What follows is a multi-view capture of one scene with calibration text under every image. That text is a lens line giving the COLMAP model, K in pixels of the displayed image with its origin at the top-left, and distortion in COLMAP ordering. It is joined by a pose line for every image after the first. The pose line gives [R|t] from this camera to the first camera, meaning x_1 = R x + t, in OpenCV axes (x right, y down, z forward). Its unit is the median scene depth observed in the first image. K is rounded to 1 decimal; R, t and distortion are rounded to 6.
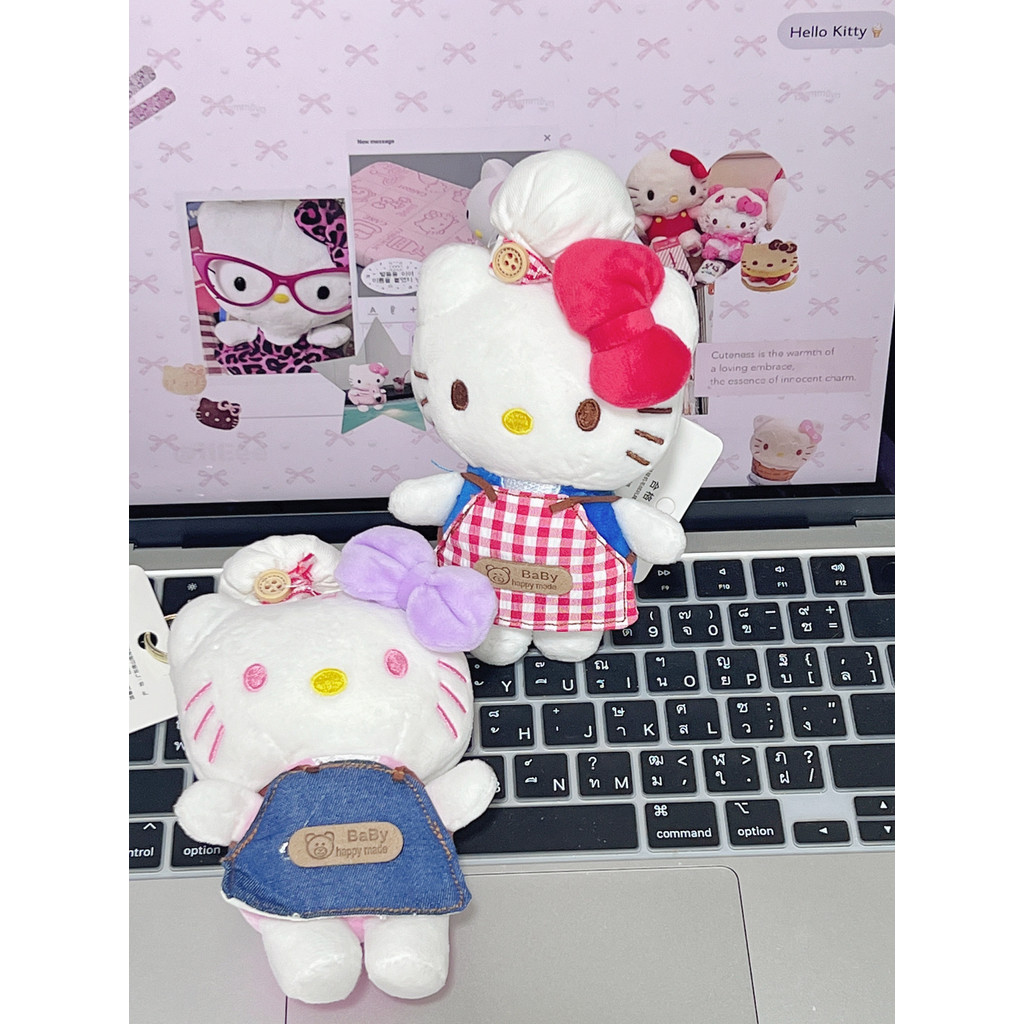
lens RADIAL K [[1908.4, 0, 528.6], [0, 1908.4, 578.0], [0, 0, 1]] dist [0.088474, 0.000000]
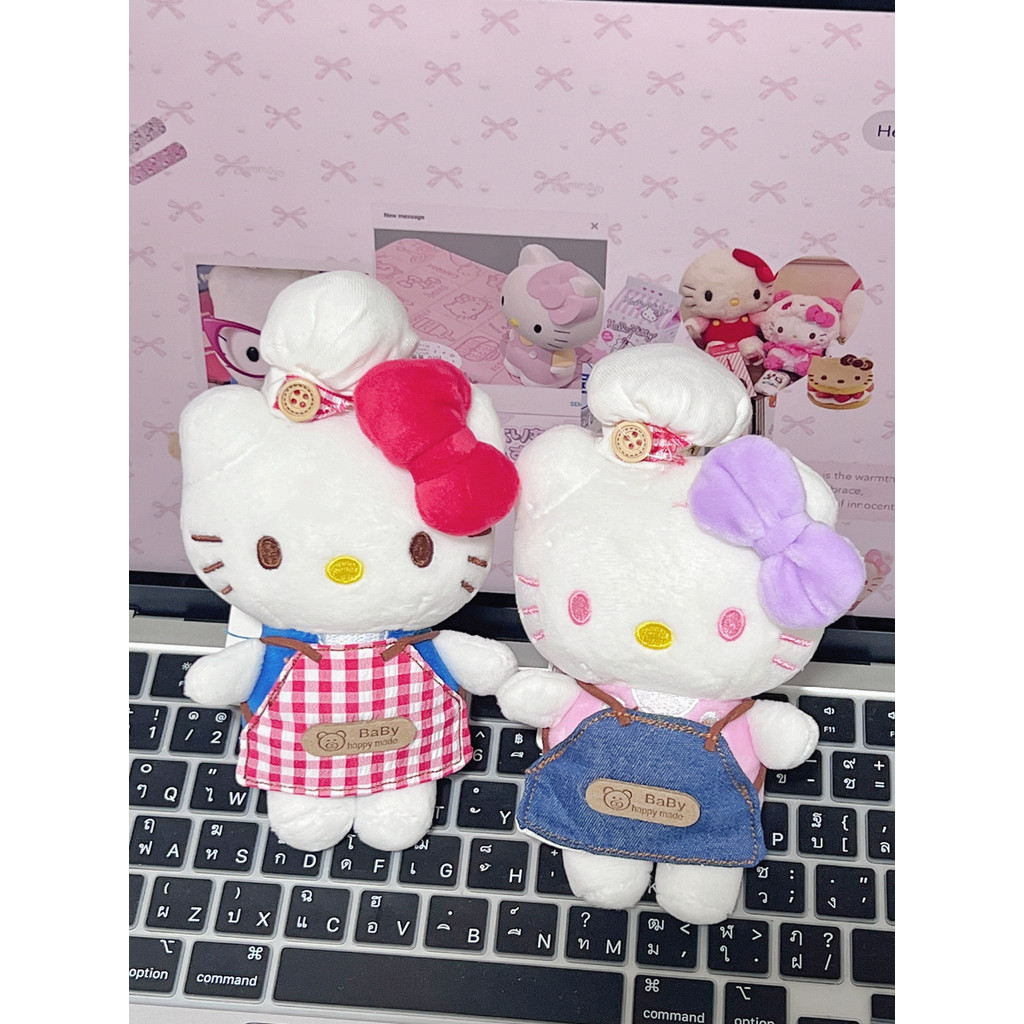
lens RADIAL K [[1908.4, 0, 520.2], [0, 1908.4, 575.0], [0, 0, 1]] dist [0.088474, 0.000000]
pose [[0.990160, 0.096002, -0.101821, 0.079436], [-0.092681, 0.995013, 0.036864, -0.094990], [0.104852, -0.027065, 0.994119, 0.104386]]
